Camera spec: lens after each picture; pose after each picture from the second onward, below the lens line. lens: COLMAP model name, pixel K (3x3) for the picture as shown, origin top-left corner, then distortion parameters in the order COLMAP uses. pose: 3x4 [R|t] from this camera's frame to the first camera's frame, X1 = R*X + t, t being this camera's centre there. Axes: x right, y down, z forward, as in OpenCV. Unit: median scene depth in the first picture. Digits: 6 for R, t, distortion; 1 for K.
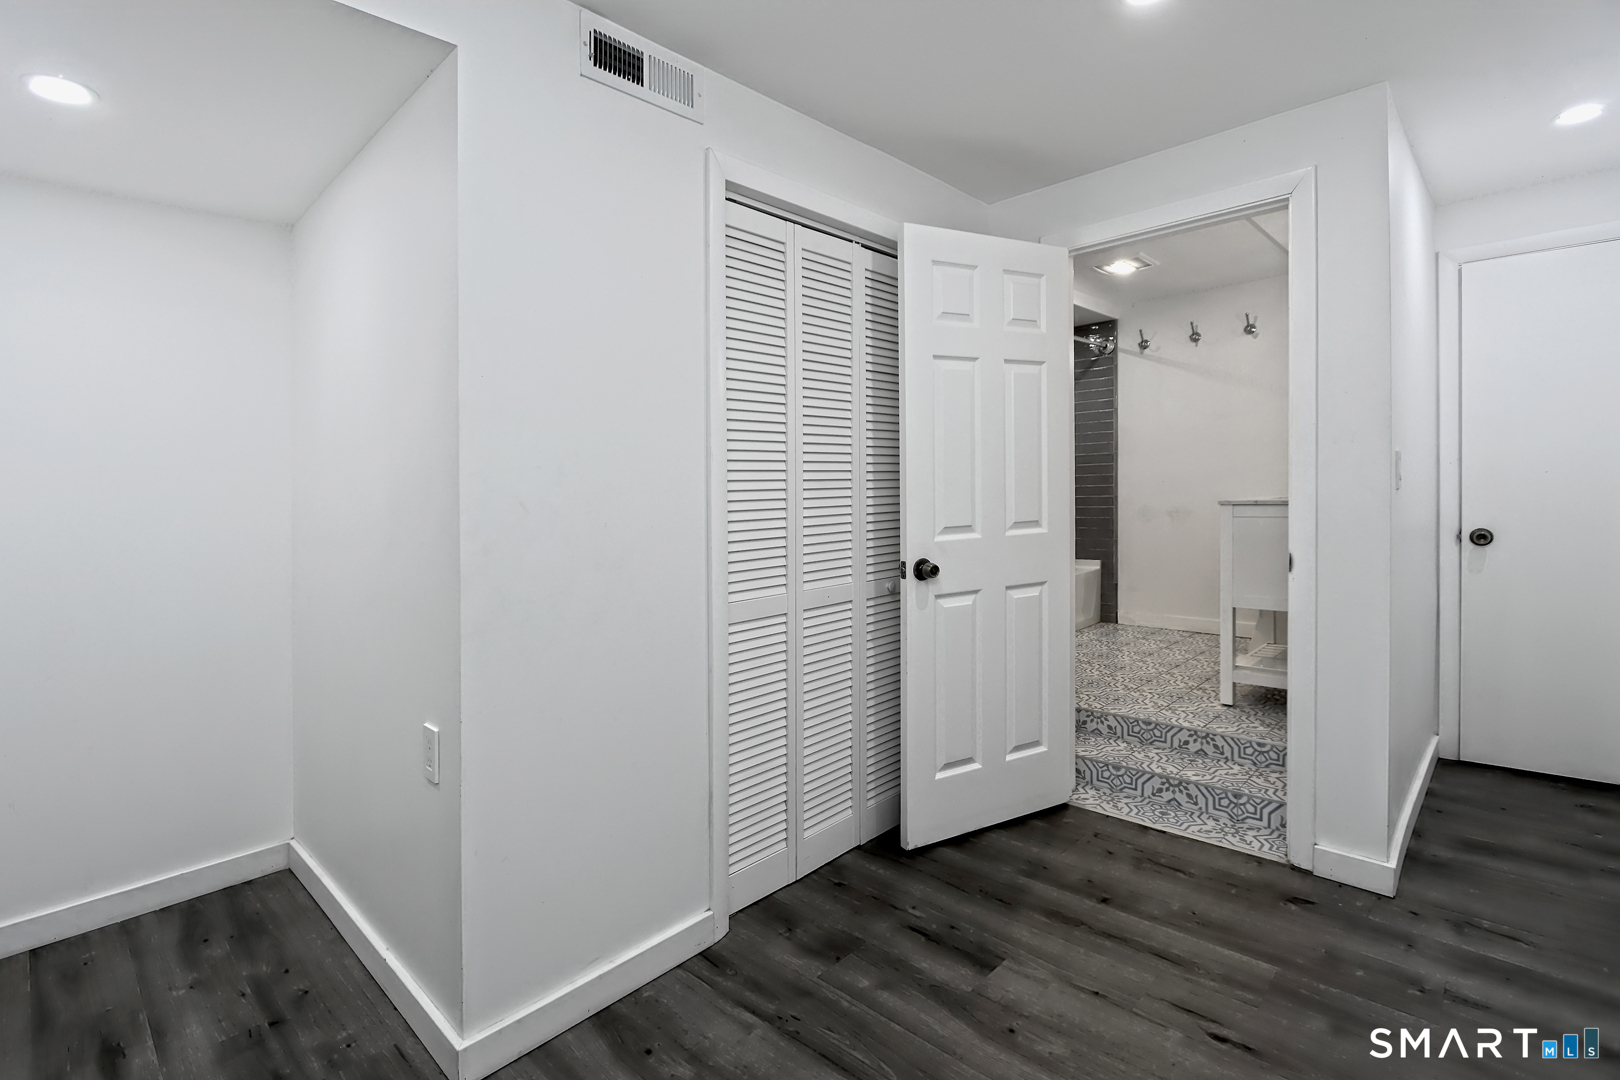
lens RADIAL K [[752.9, 0, 810.0], [0, 752.9, 540.0], [0, 0, 1]] dist [-0.012889, -0.000003]
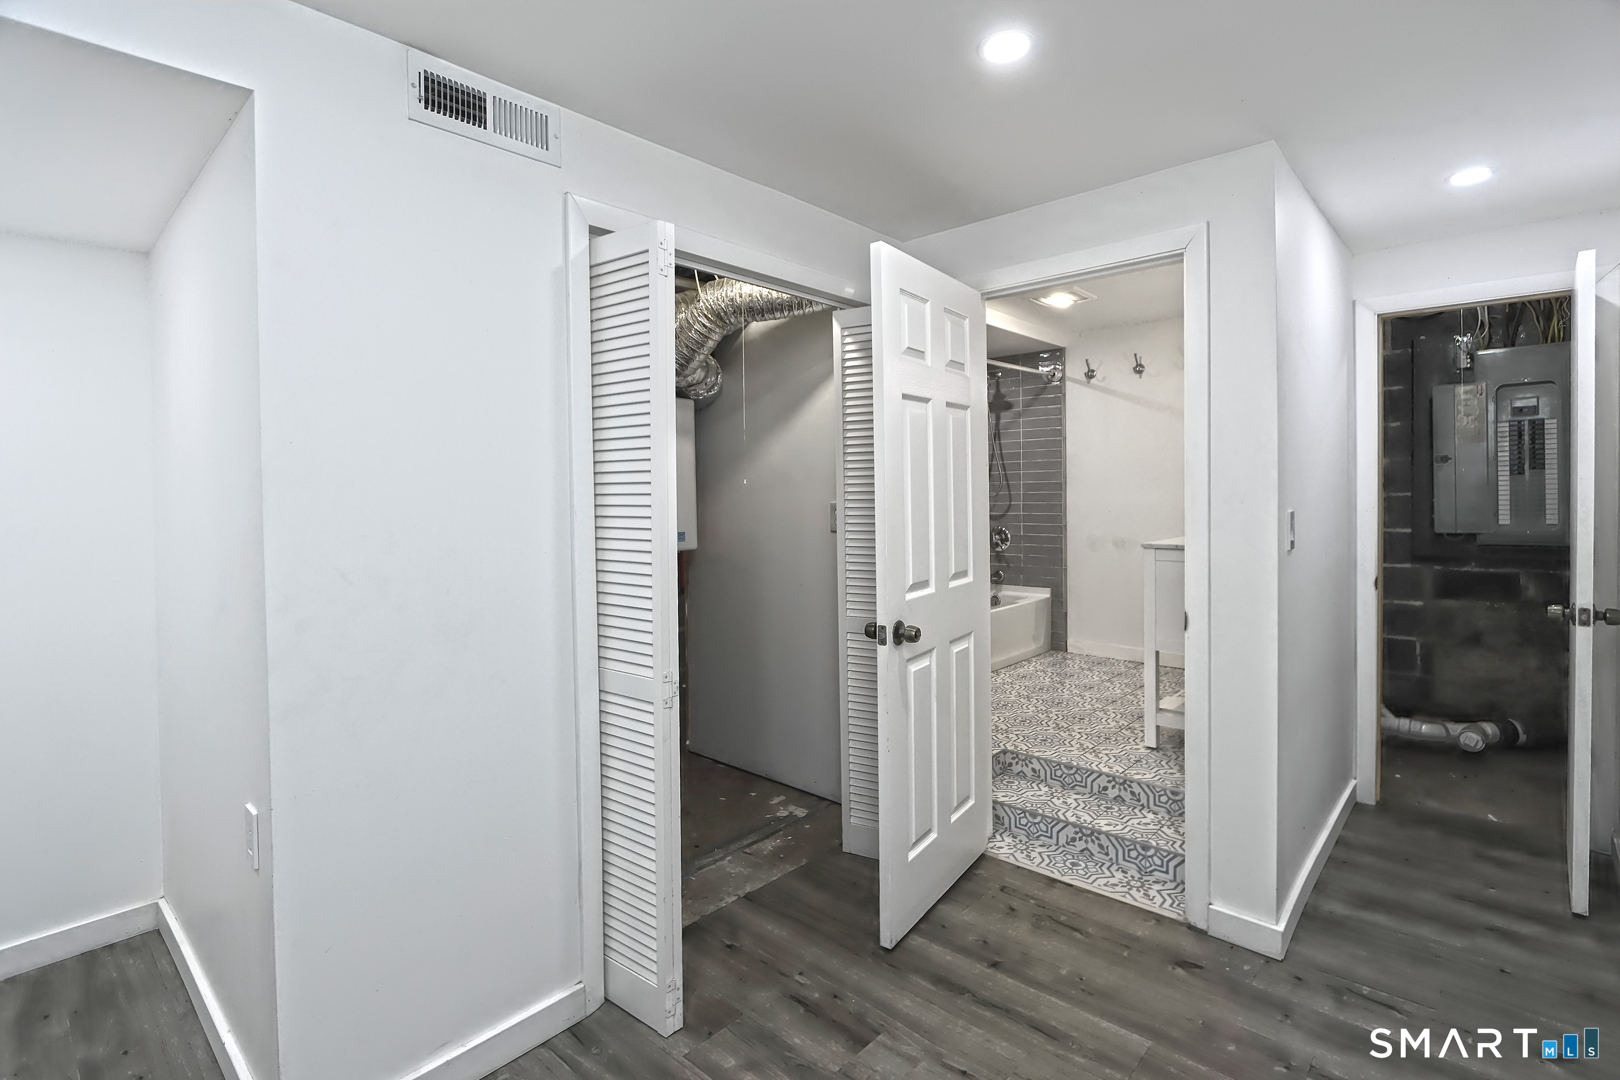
lens RADIAL K [[760.7, 0, 830.3], [0, 760.7, 550.1], [0, 0, 1]] dist [-0.012154, -0.000388]
pose [[0.999179, 0.008774, 0.039544, 0.111287], [-0.009027, 0.999940, 0.006239, -0.054337], [-0.039486, -0.006590, 0.999198, 0.018016]]
